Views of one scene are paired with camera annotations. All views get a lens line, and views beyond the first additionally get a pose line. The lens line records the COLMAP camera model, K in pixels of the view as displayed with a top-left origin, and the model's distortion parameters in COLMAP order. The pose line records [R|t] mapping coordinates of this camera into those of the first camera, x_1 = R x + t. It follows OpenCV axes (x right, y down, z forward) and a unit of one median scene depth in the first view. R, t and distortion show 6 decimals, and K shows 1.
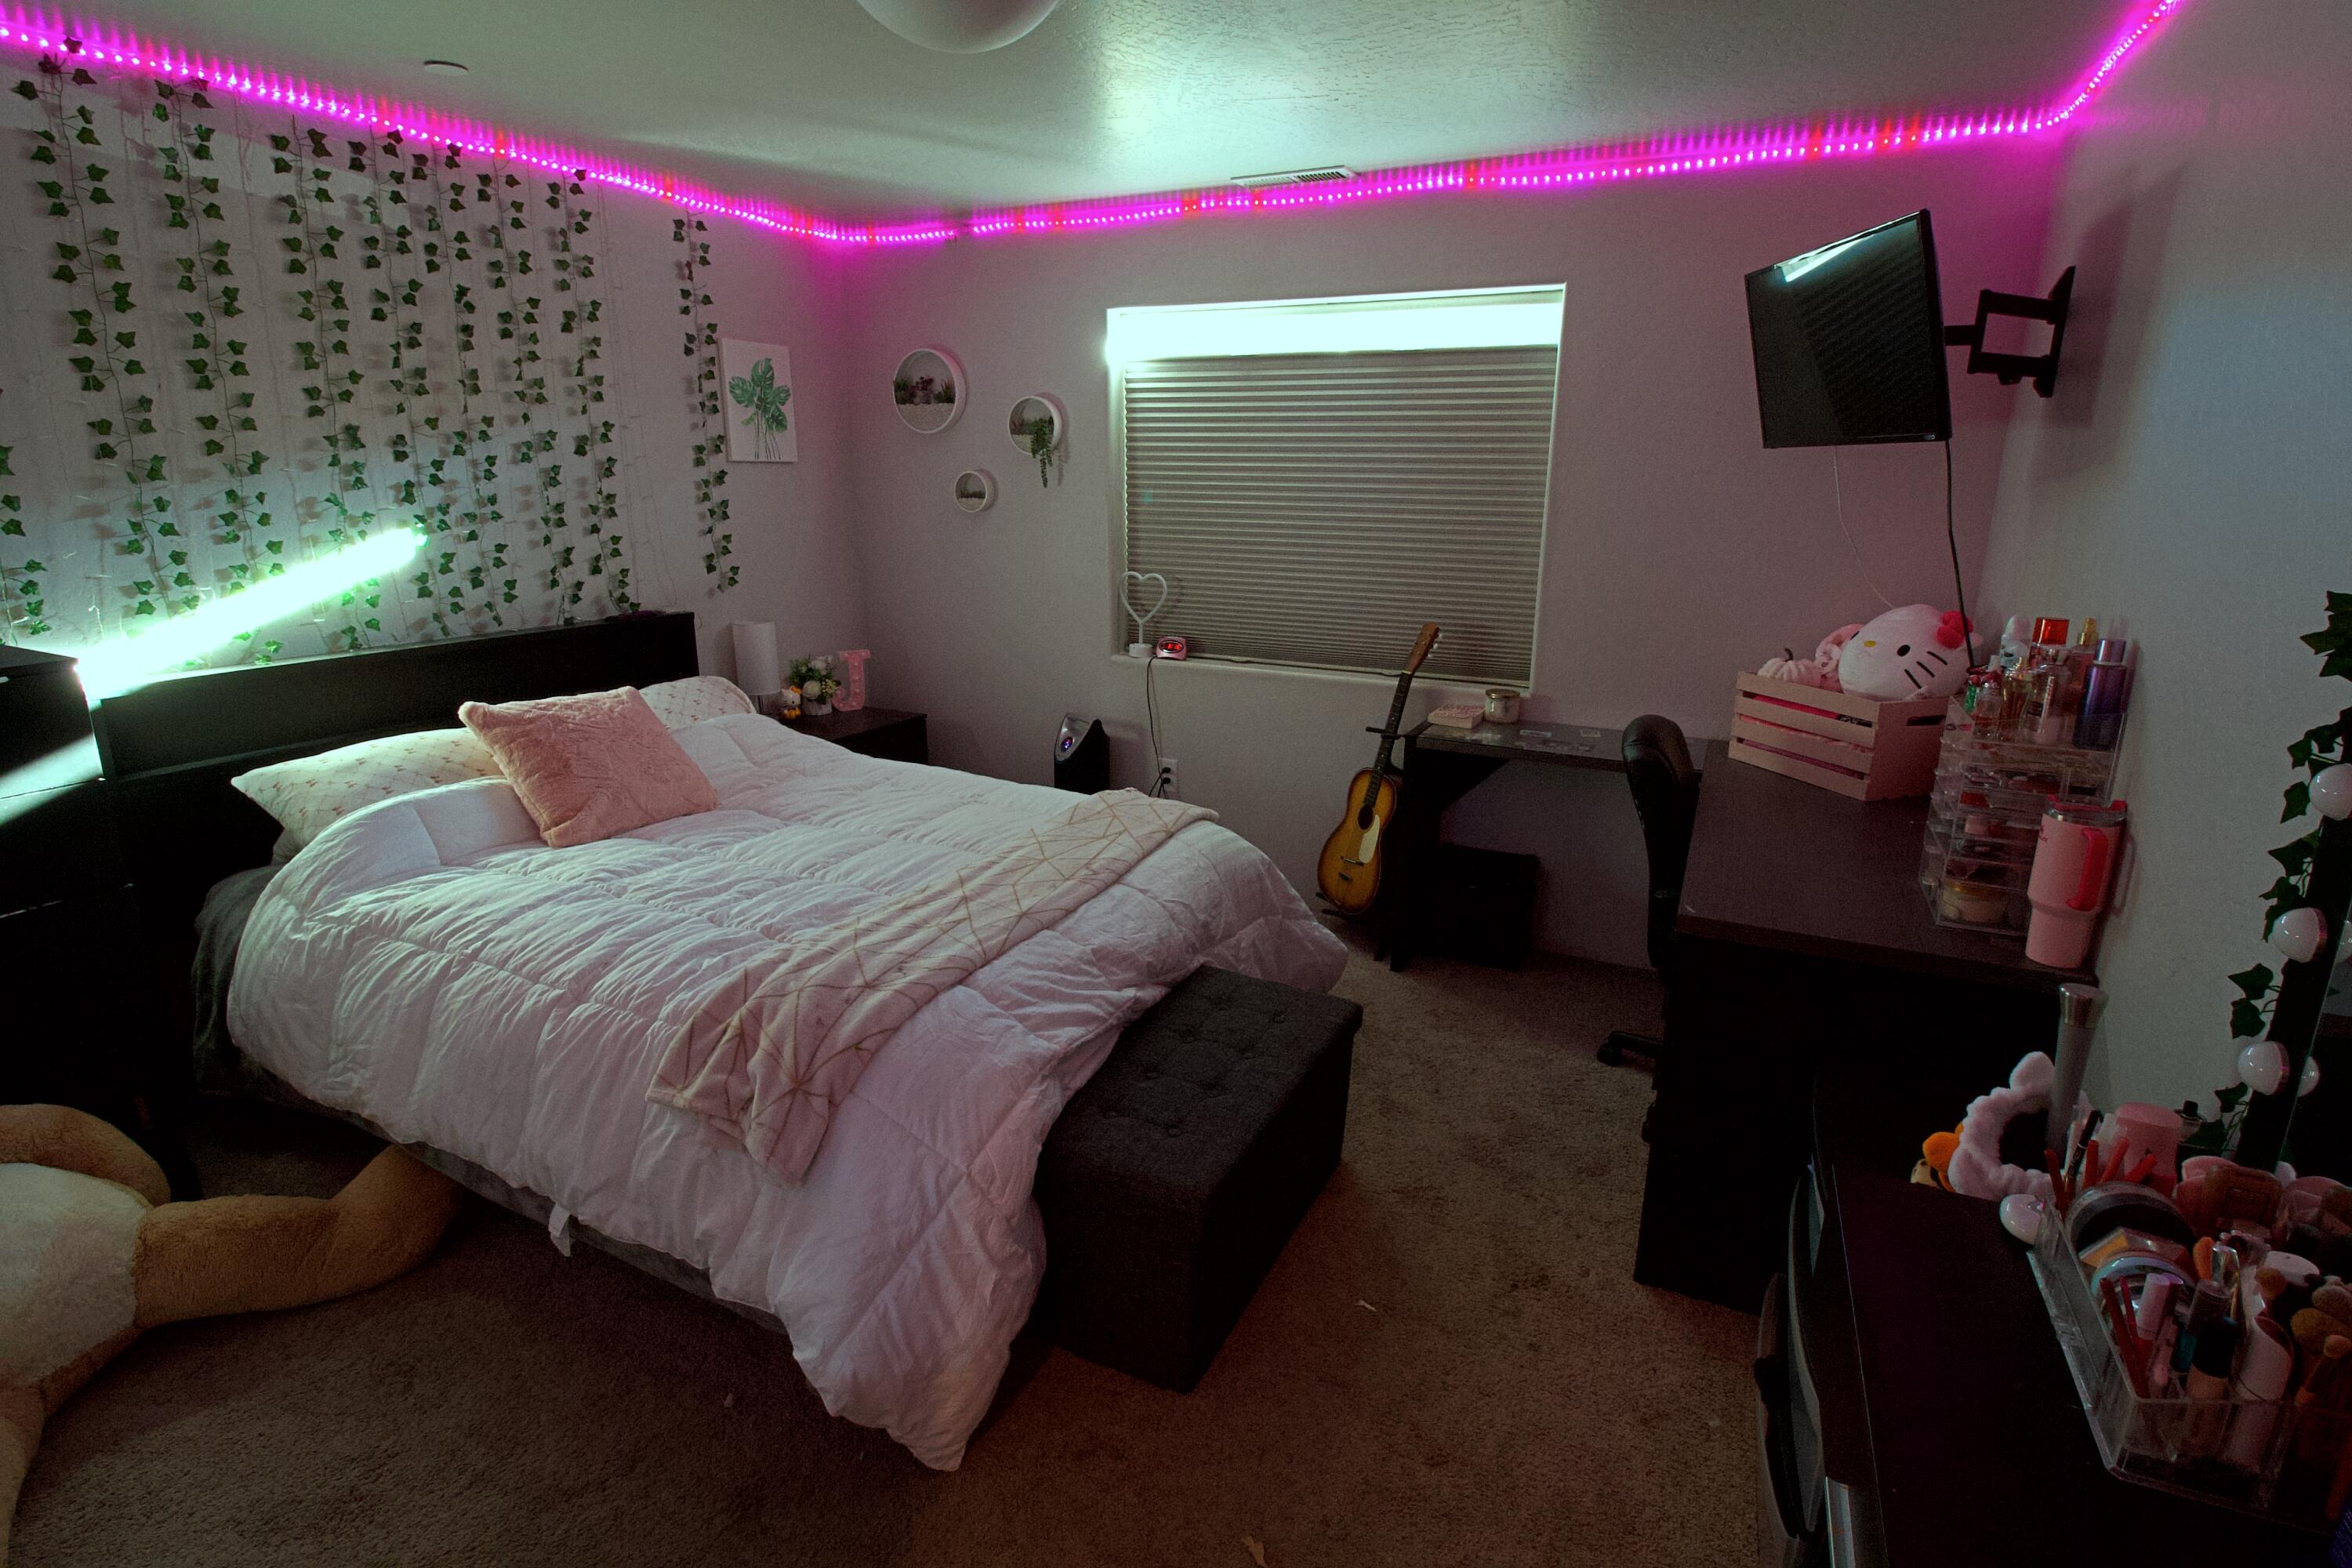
lens RADIAL K [[1186.0, 0, 1178.9], [0, 1186.0, 781.4], [0, 0, 1]] dist [-0.001840, -0.000120]
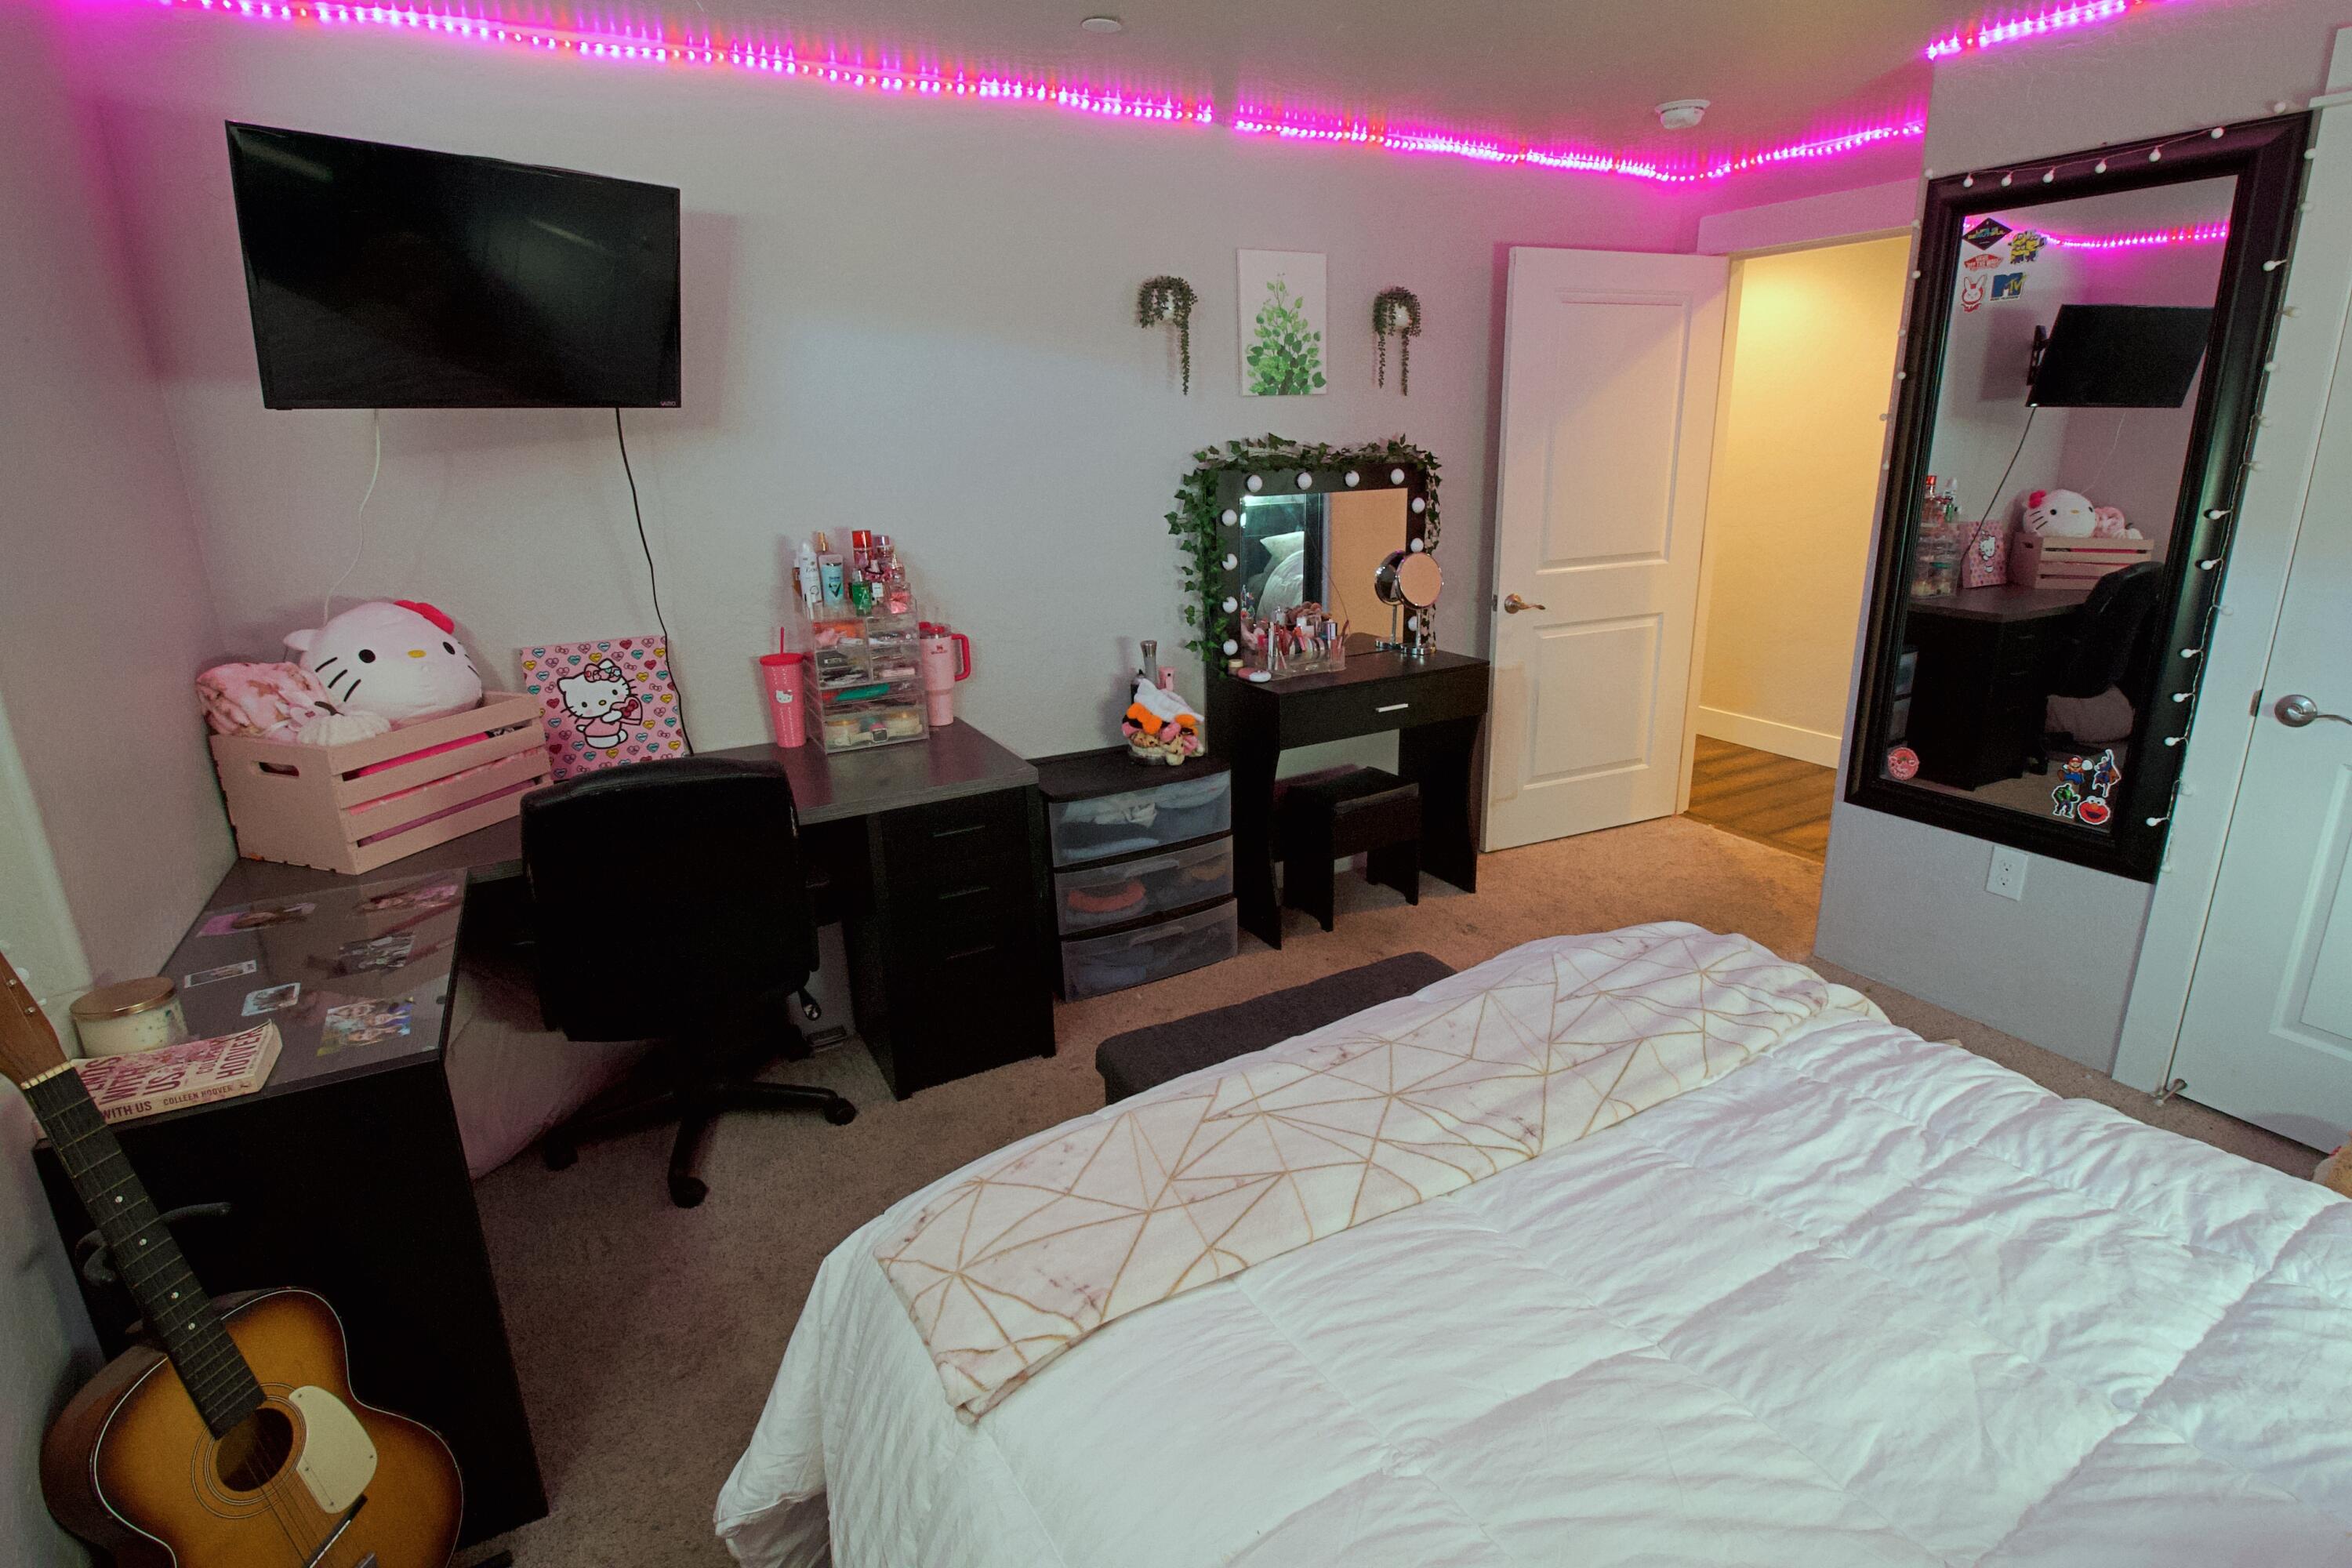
lens RADIAL K [[1186.0, 0, 1181.5], [0, 1186.0, 783.3], [0, 0, 1]] dist [-0.001840, -0.000120]
pose [[-0.830275, -0.161352, 0.533488, -0.312493], [0.145128, 0.861573, 0.486445, -0.371169], [-0.538128, 0.481307, -0.691926, 1.366129]]
